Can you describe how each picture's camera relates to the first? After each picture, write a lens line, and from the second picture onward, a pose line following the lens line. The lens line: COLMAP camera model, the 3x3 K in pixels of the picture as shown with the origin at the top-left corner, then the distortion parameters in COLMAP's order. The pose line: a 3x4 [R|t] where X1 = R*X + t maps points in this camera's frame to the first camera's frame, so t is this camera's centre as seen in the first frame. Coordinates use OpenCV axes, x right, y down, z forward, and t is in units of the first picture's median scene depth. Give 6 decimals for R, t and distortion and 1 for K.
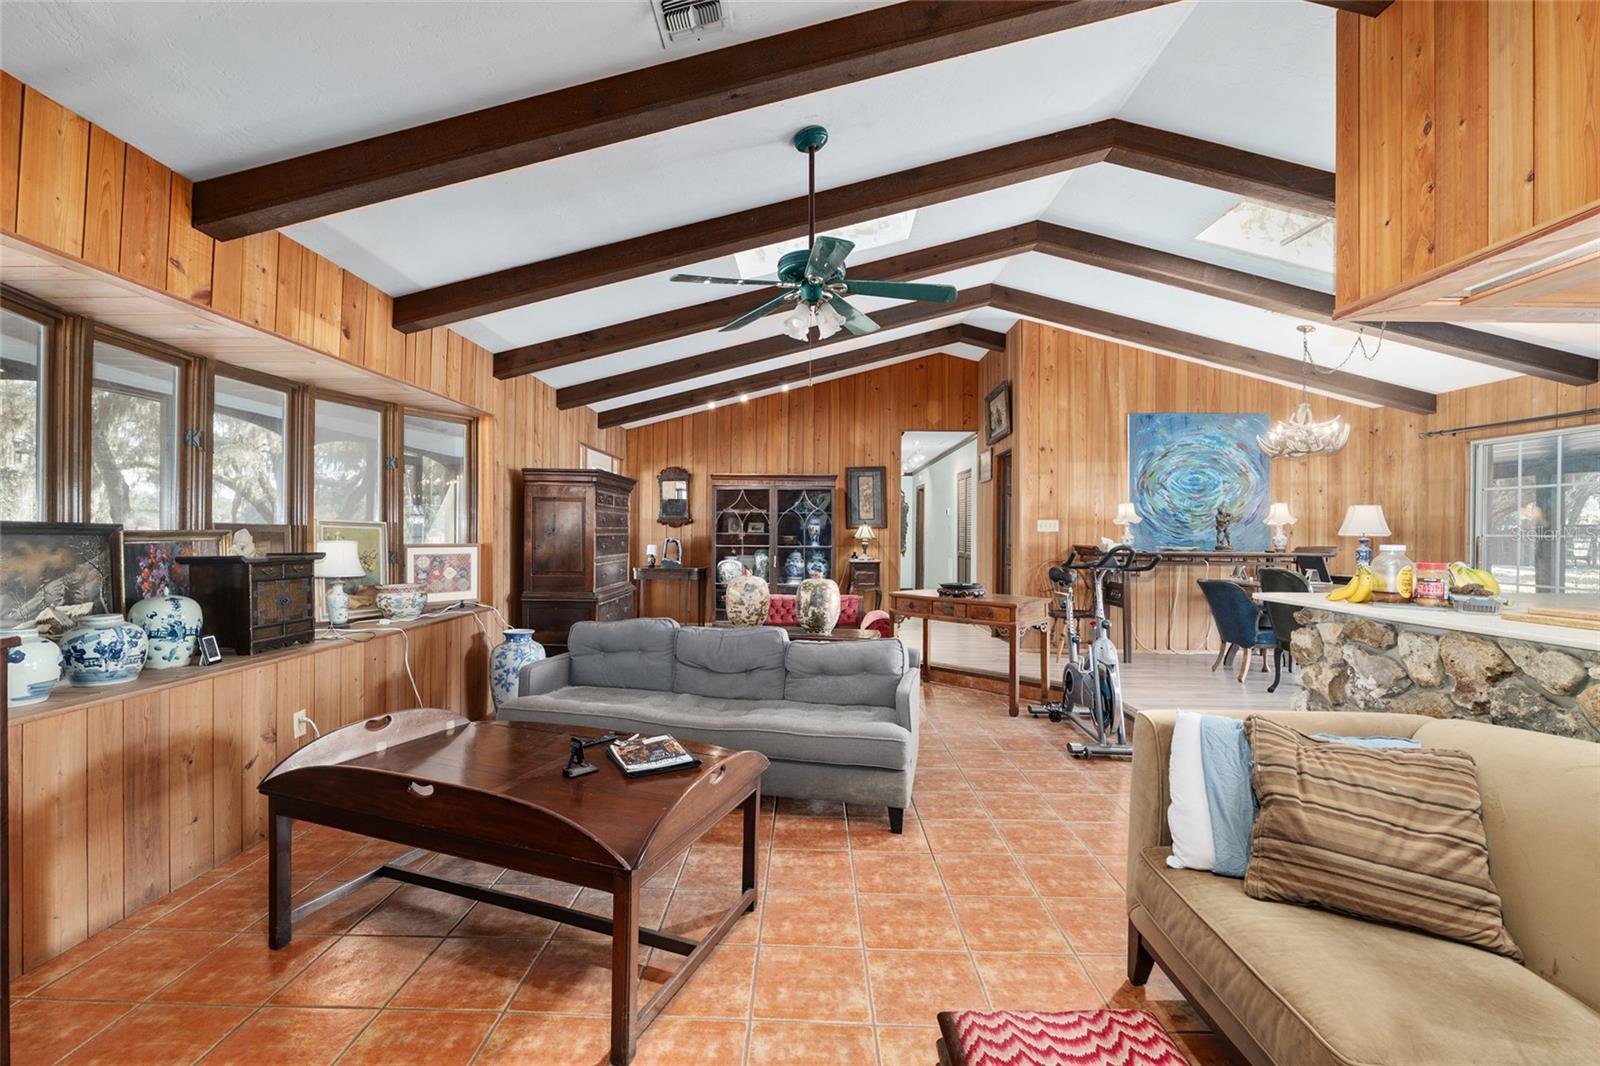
lens RADIAL K [[687.9, 0, 789.1], [0, 687.9, 534.7], [0, 0, 1]] dist [-0.000944, -0.001940]
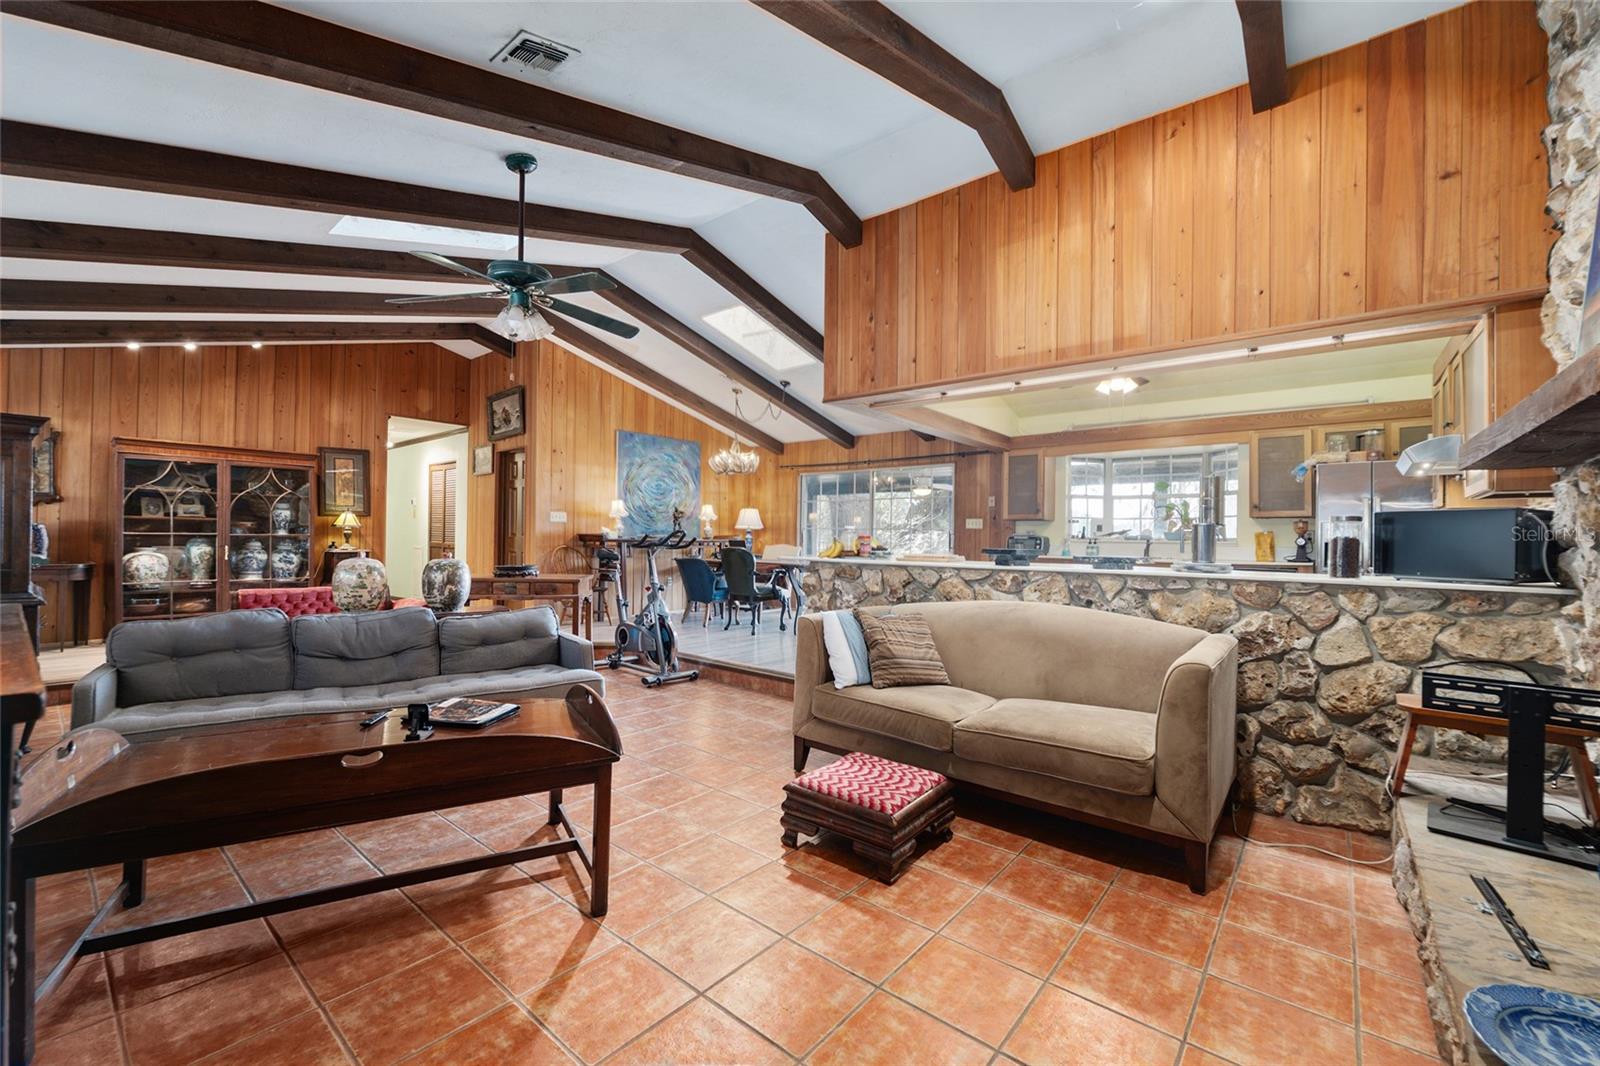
lens RADIAL K [[664.2, 0, 795.6], [0, 664.2, 528.3], [0, 0, 1]] dist [-0.007625, 0.000777]
pose [[0.622658, 0.013940, 0.782370, -0.362914], [-0.007917, 0.999902, -0.011515, 0.023222], [-0.782454, 0.000976, 0.622707, -0.020110]]
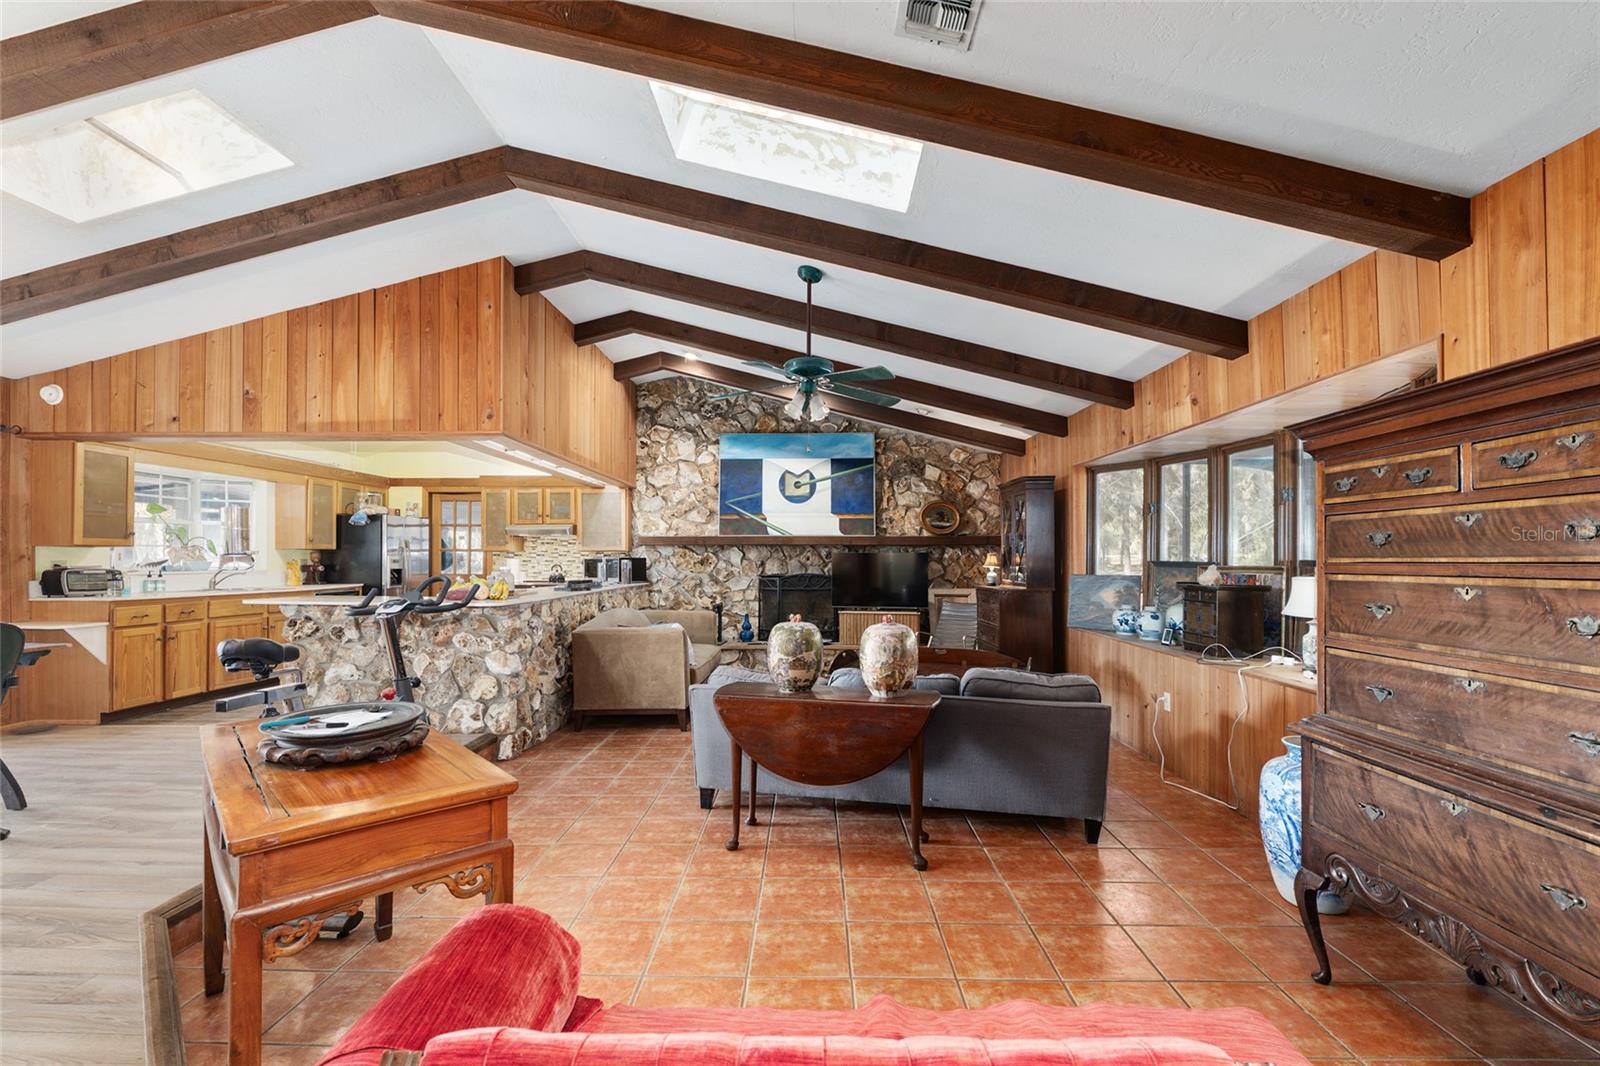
lens RADIAL K [[687.9, 0, 795.8], [0, 687.9, 553.8], [0, 0, 1]] dist [-0.000944, -0.001940]
pose [[-0.999951, -0.009834, -0.000955, 0.038765], [-0.009830, 0.999943, -0.004141, -0.011173], [0.000996, -0.004131, -0.999991, 1.594198]]
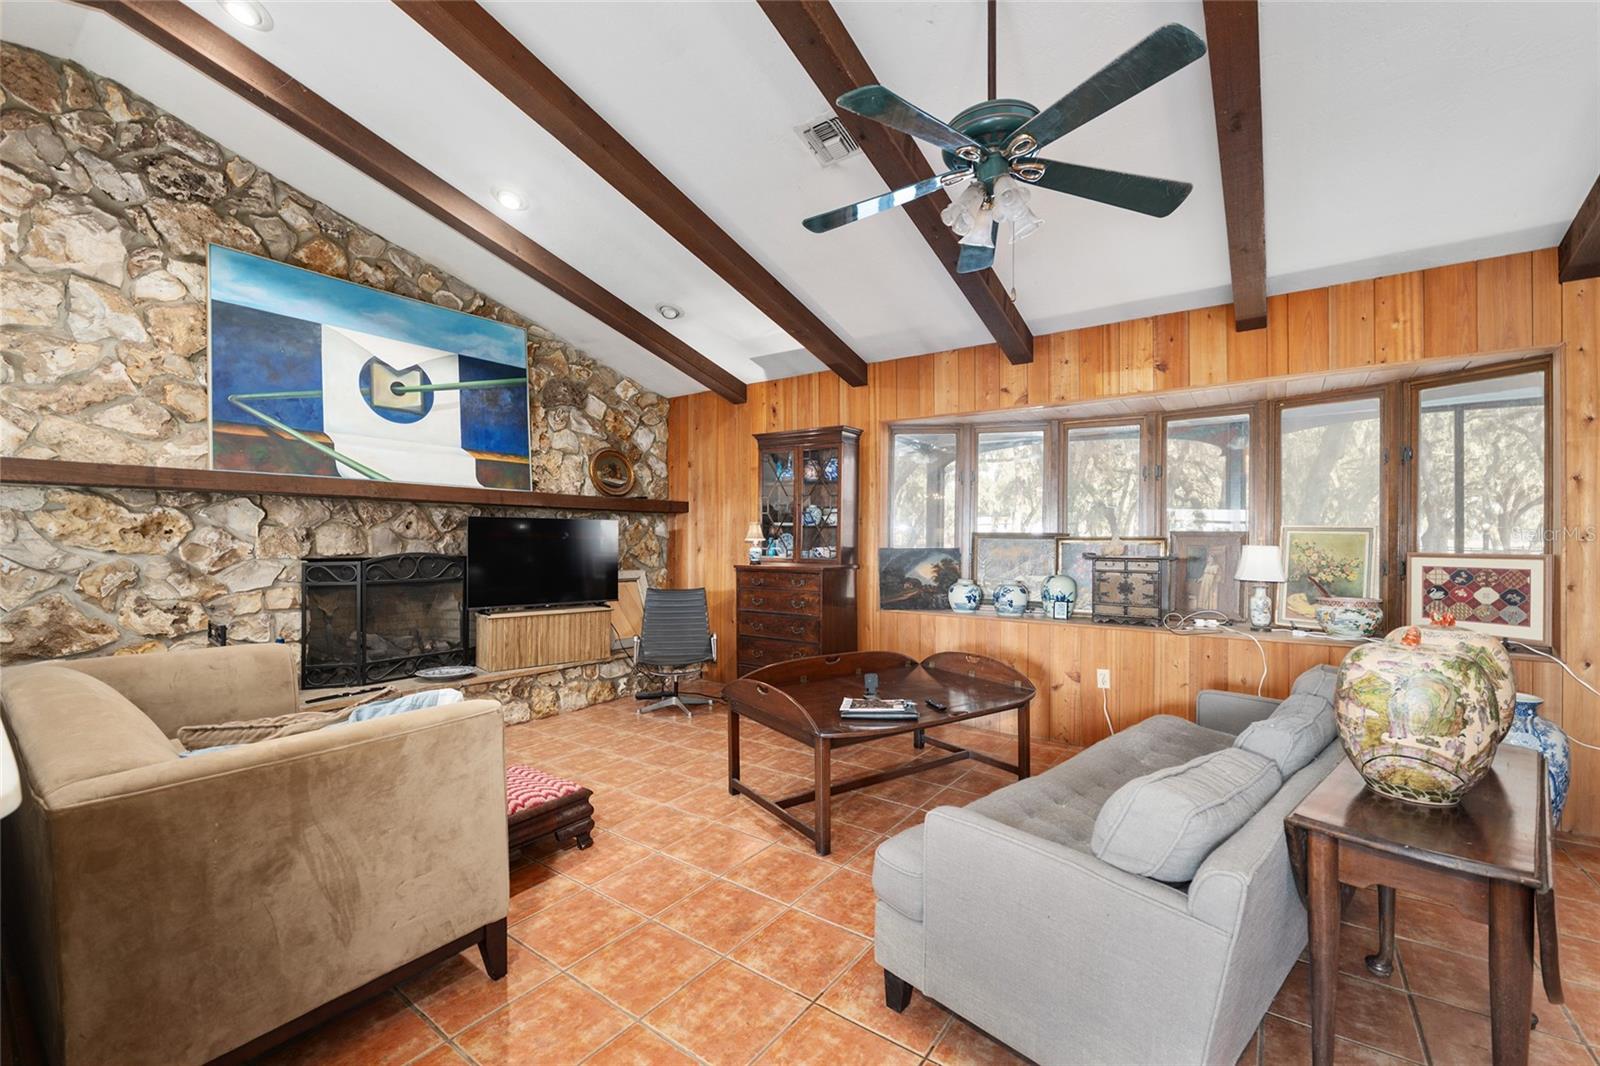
lens RADIAL K [[664.2, 0, 797.9], [0, 664.2, 536.3], [0, 0, 1]] dist [-0.007625, 0.000777]
pose [[-0.573748, -0.016638, -0.818863, 0.456734], [-0.012334, 0.999856, -0.011674, 0.012404], [0.818939, 0.003402, -0.573870, 0.827097]]
